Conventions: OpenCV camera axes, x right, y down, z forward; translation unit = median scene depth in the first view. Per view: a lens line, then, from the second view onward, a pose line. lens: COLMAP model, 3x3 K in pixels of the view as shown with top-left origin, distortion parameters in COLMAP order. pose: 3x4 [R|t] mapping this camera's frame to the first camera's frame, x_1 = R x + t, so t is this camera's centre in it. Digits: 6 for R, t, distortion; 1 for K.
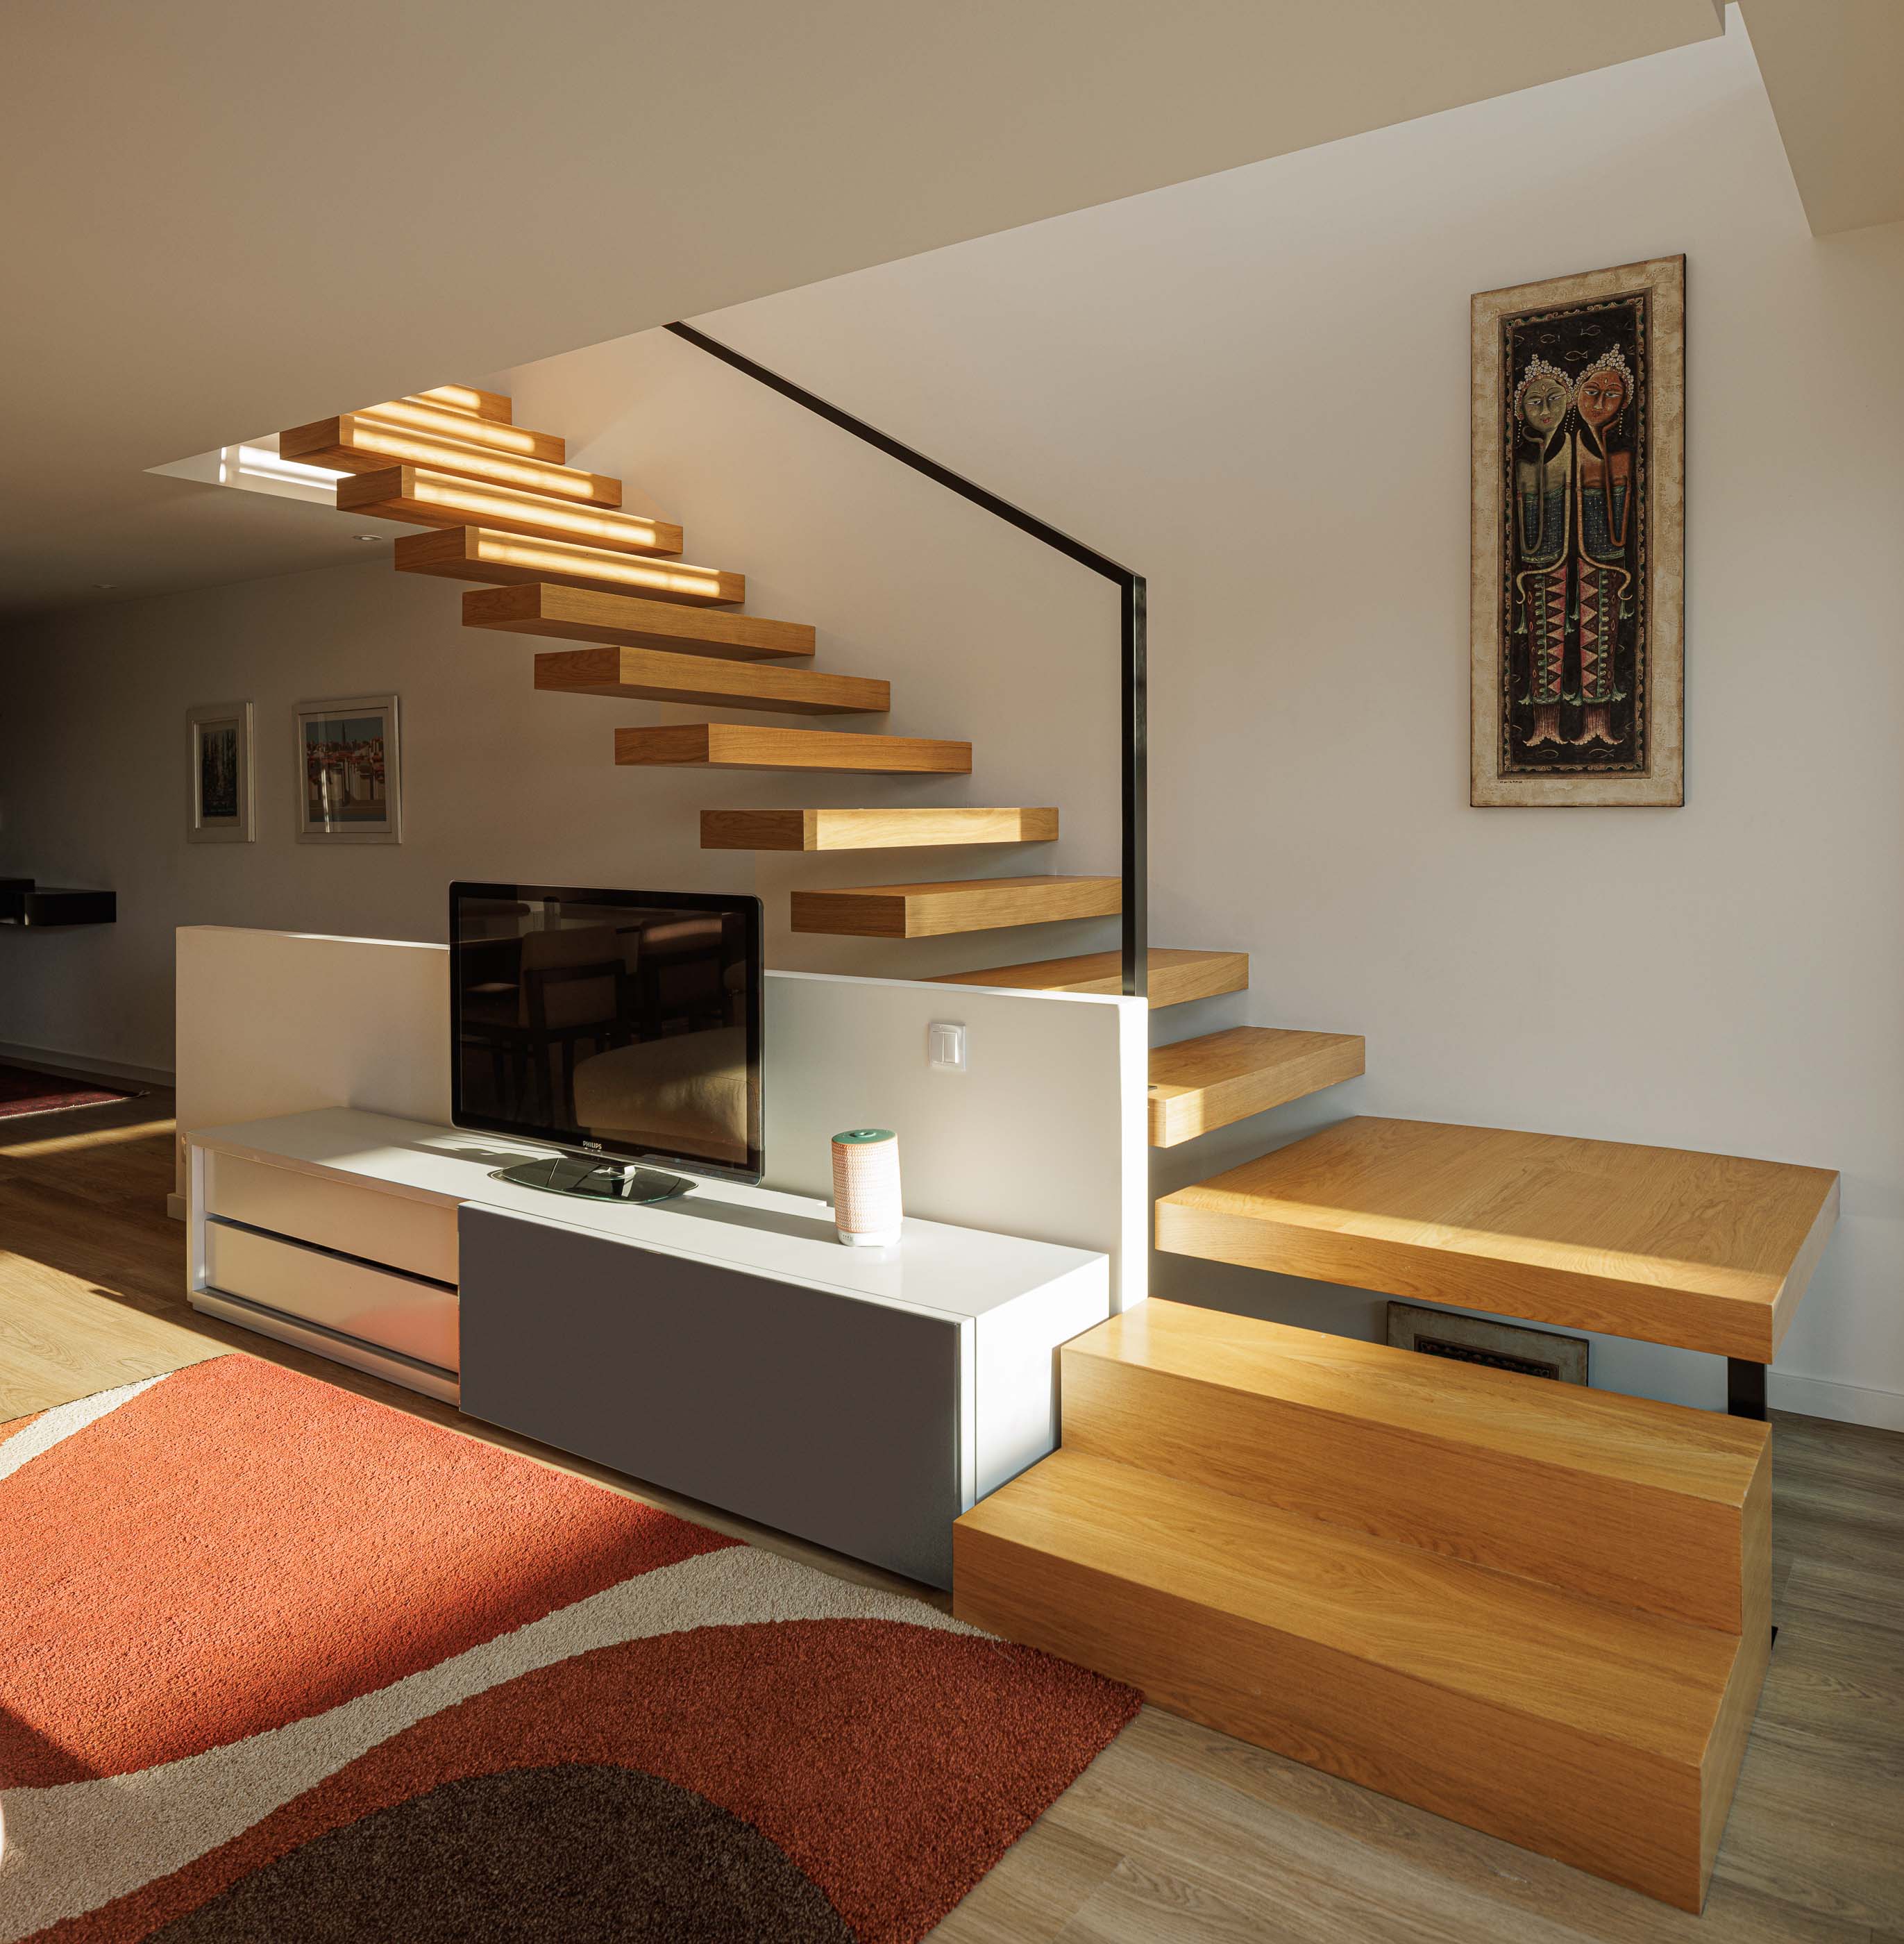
lens RADIAL K [[1464.2, 0, 952.6], [0, 1464.2, 842.9], [0, 0, 1]] dist [-0.000755, -0.004516]
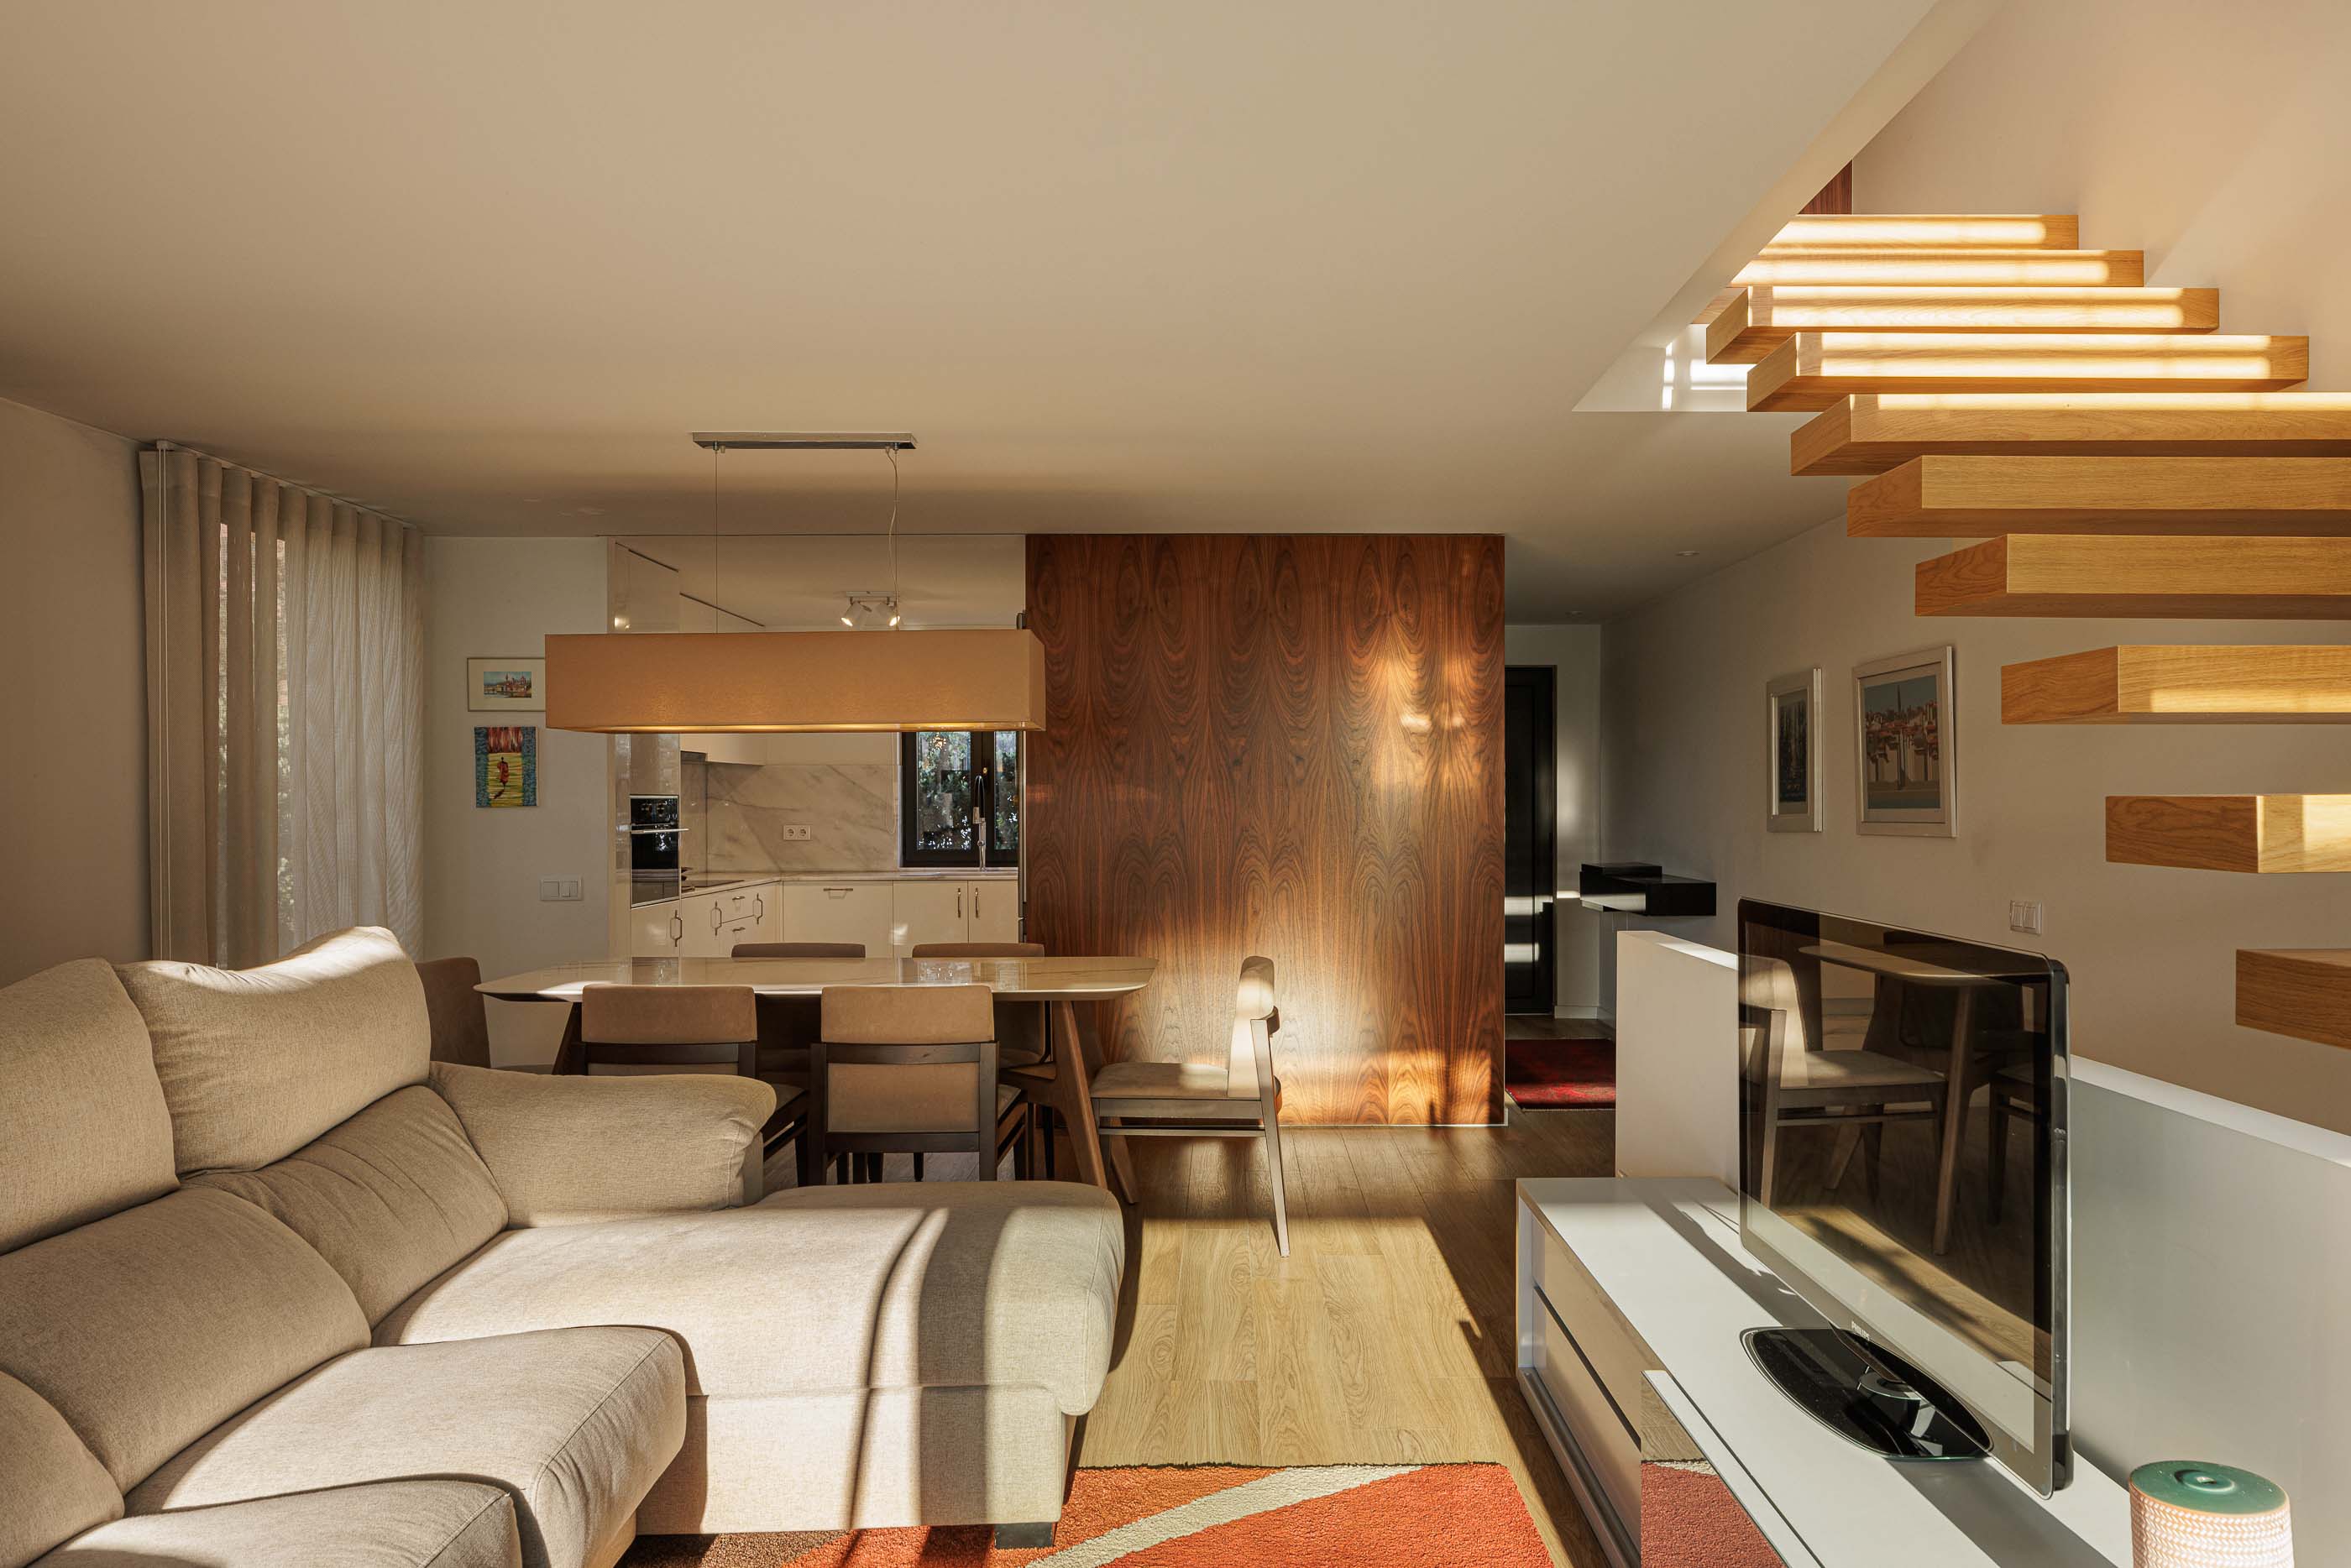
lens RADIAL K [[1597.4, 0, 1254.6], [0, 1597.4, 811.8], [0, 0, 1]] dist [0.003481, 0.001161]
pose [[0.596201, 0.005618, -0.802815, 0.102135], [-0.013660, 0.999902, -0.003147, -0.007108], [0.802719, 0.012843, 0.596219, 0.263049]]
